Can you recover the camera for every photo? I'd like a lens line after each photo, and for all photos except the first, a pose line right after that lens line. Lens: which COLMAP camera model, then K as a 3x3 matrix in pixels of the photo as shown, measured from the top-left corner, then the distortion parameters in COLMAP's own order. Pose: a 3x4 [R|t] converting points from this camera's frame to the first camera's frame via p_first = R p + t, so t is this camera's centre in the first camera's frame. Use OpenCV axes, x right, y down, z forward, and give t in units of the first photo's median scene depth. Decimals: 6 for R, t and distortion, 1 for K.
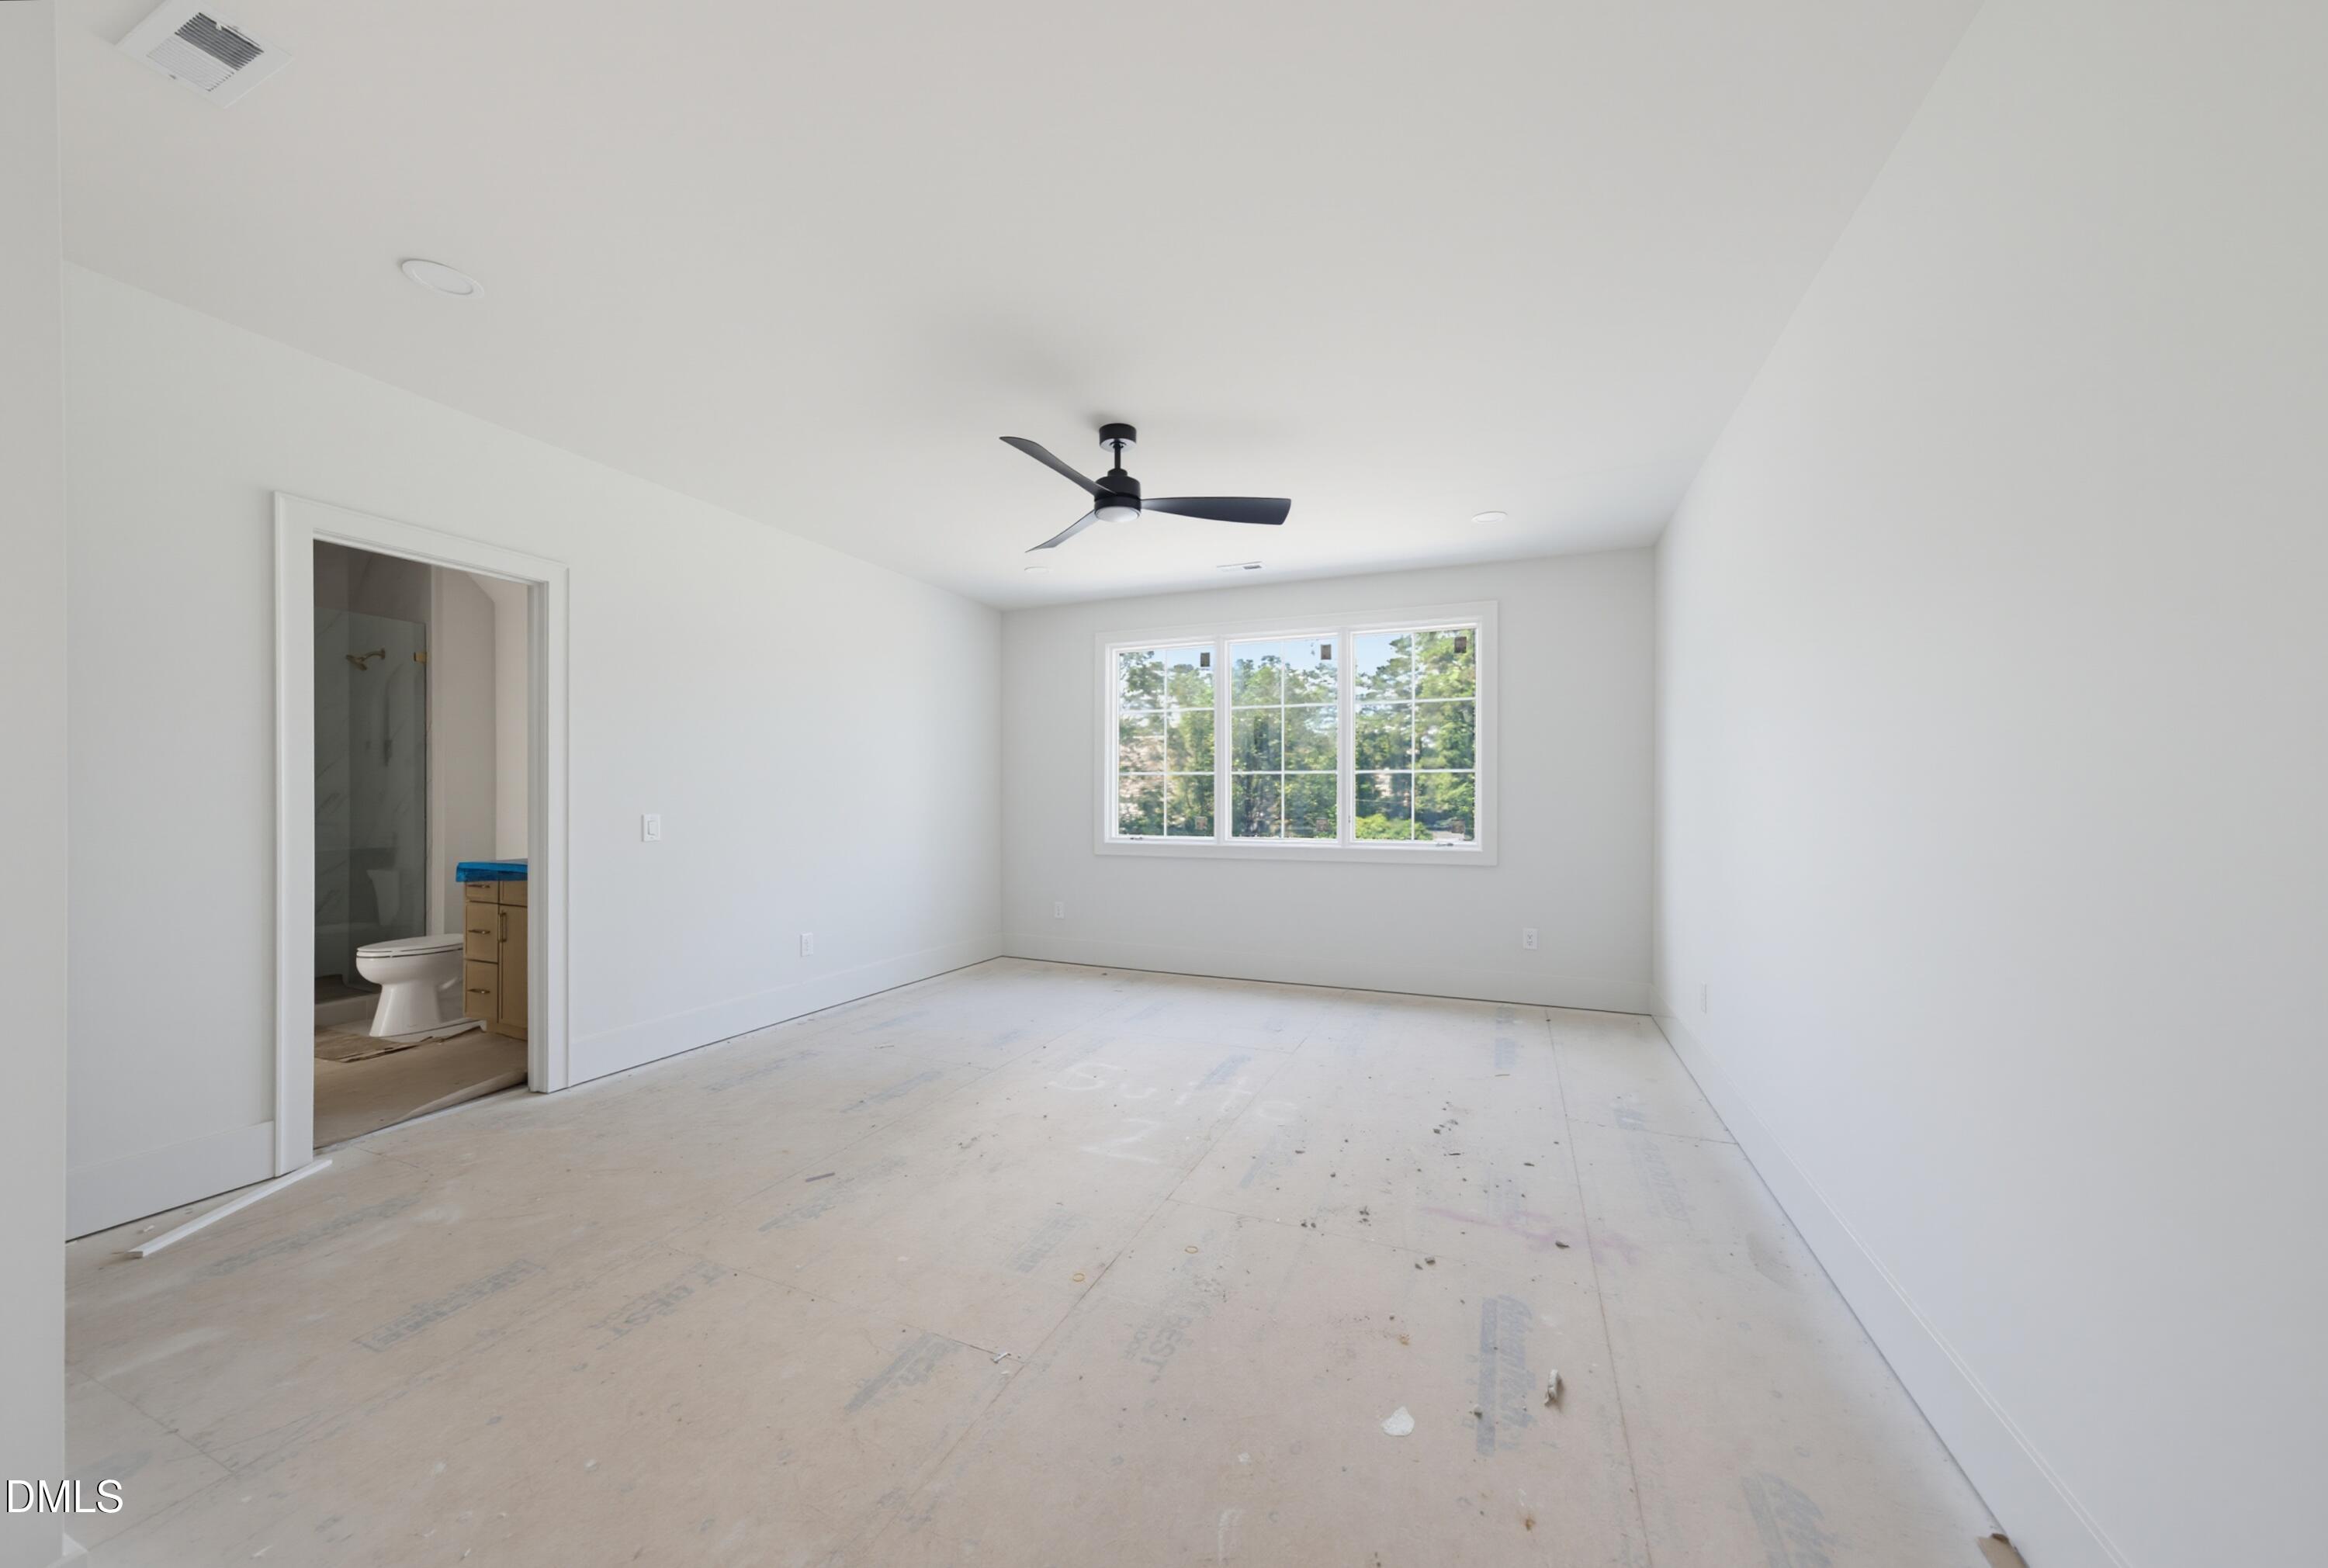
lens RADIAL K [[811.7, 0, 1162.4], [0, 811.7, 797.9], [0, 0, 1]] dist [-0.026897, 0.016456]
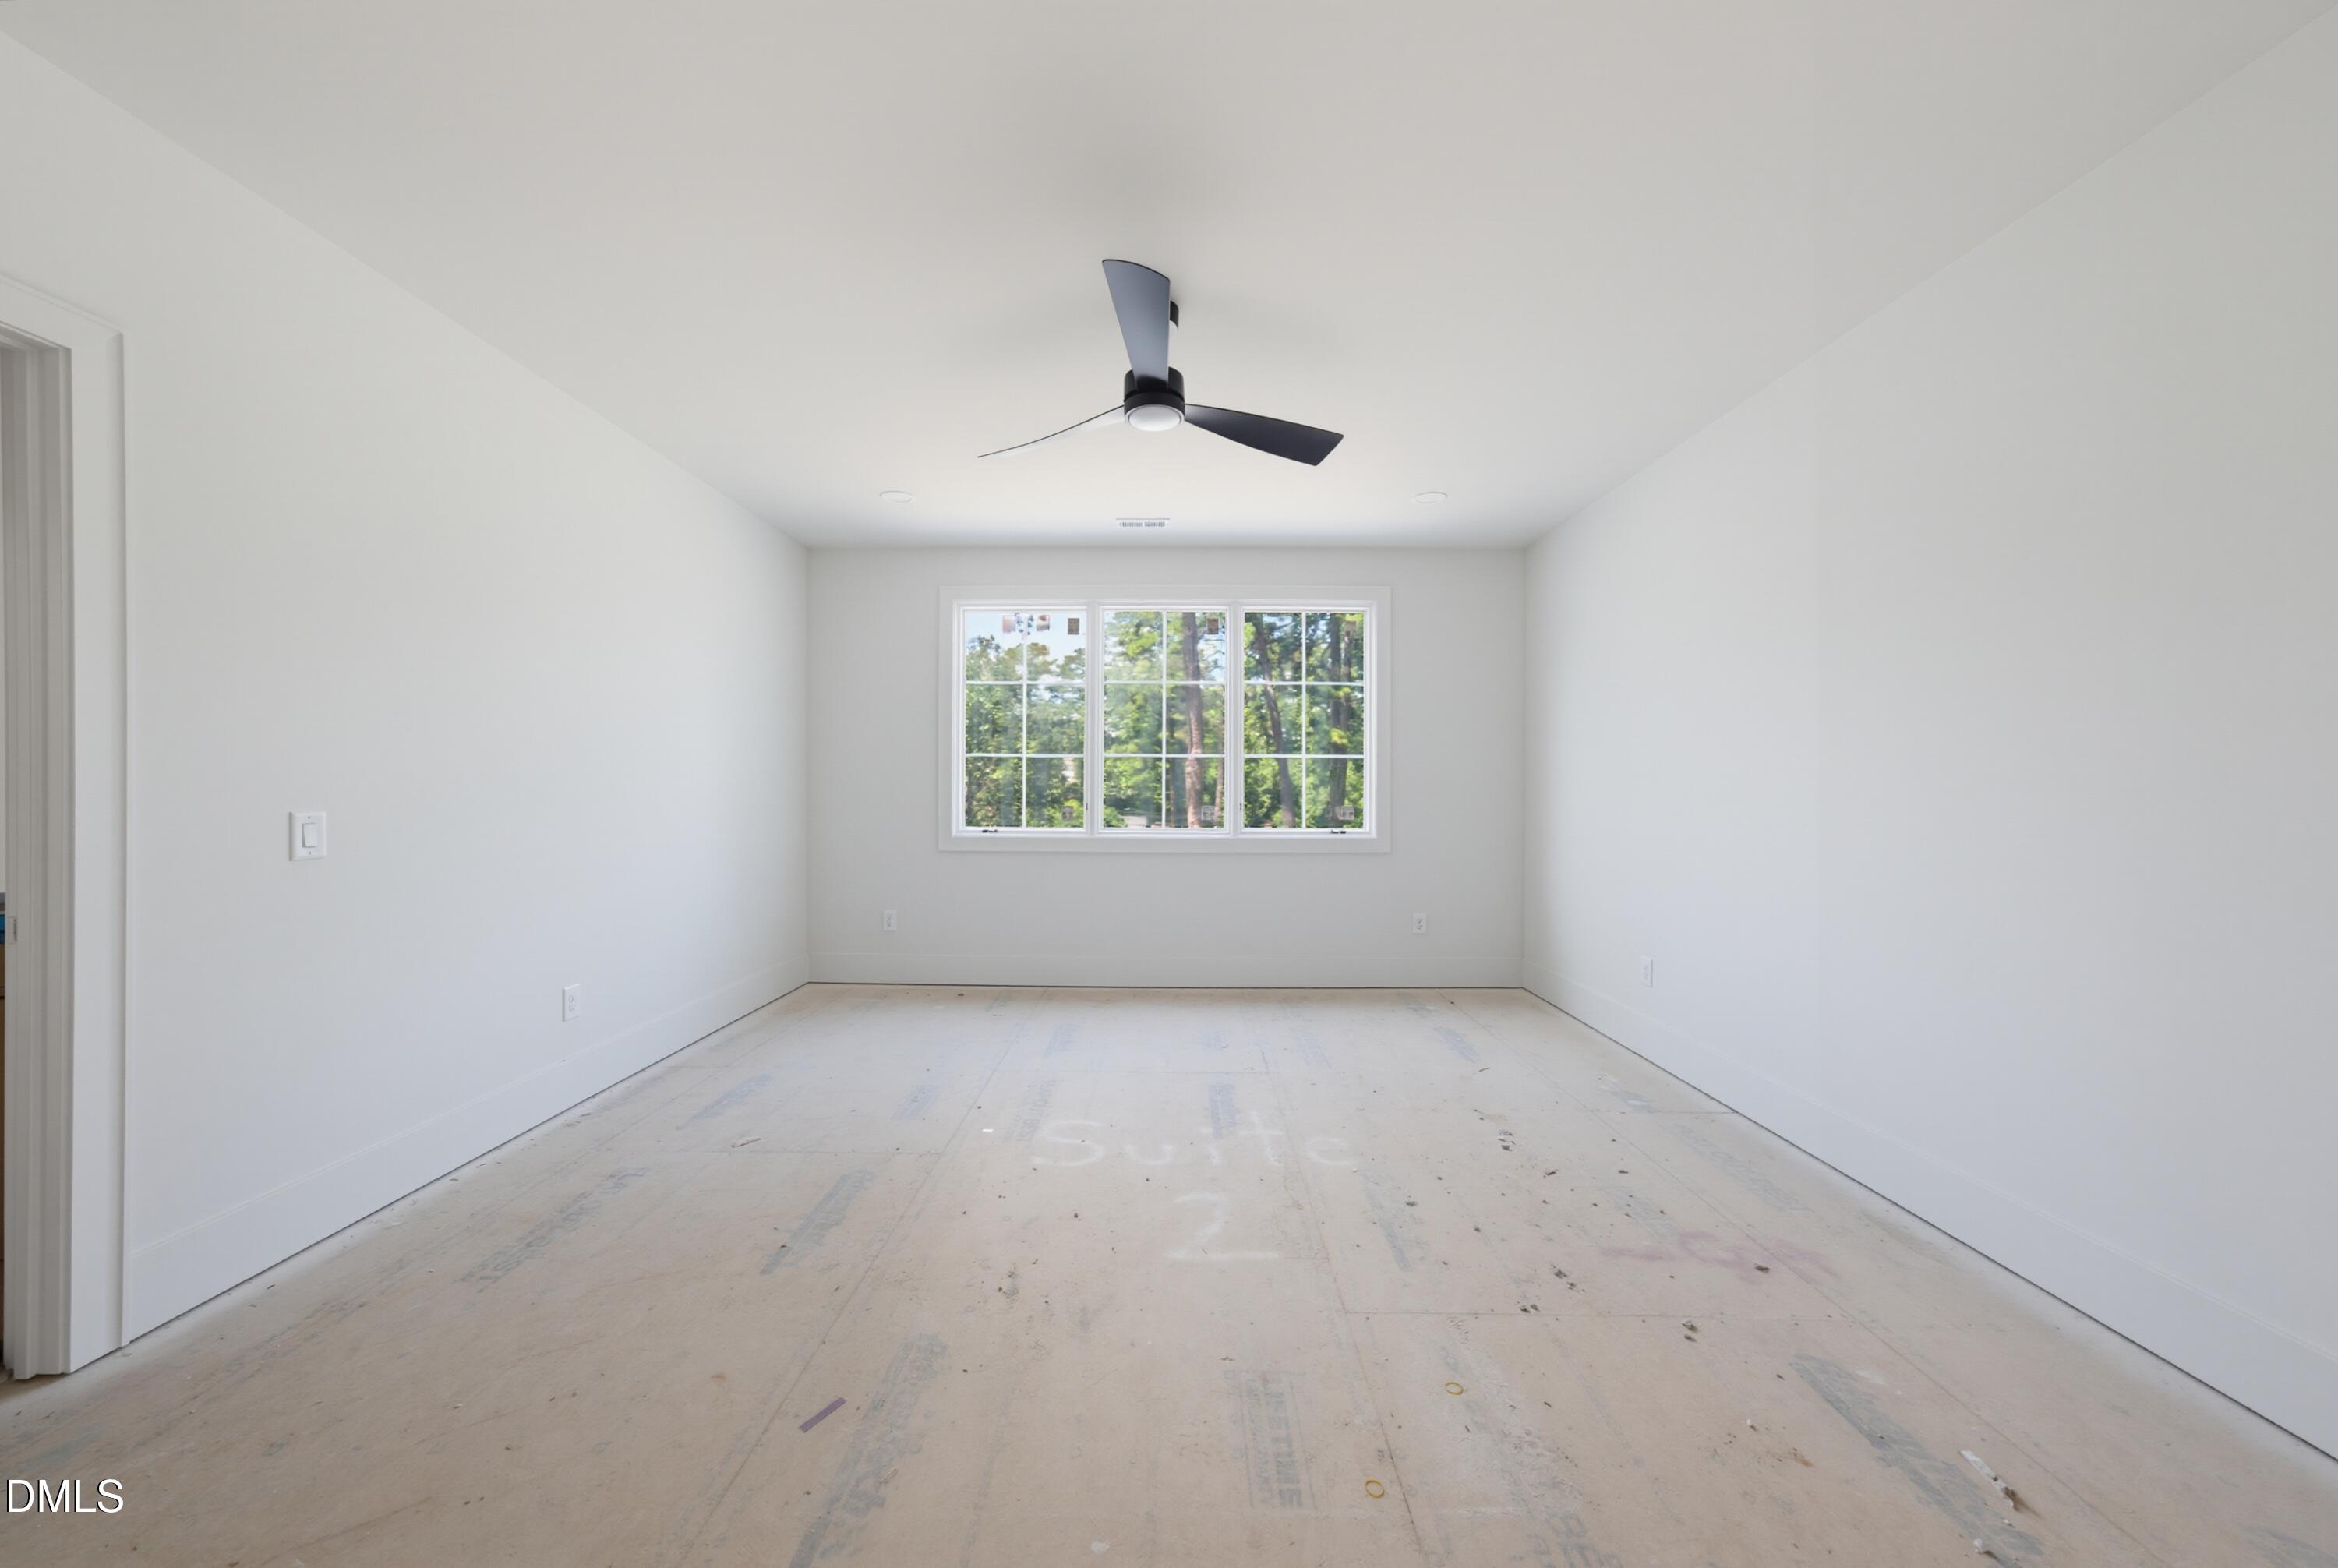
lens RADIAL K [[807.8, 0, 1171.2], [0, 807.8, 783.0], [0, 0, 1]] dist [-0.002762, 0.003768]
pose [[0.926467, -0.000250, 0.376377, -0.323301], [0.000707, 0.999999, -0.001077, 0.001592], [-0.376376, 0.001264, 0.926466, 0.270913]]
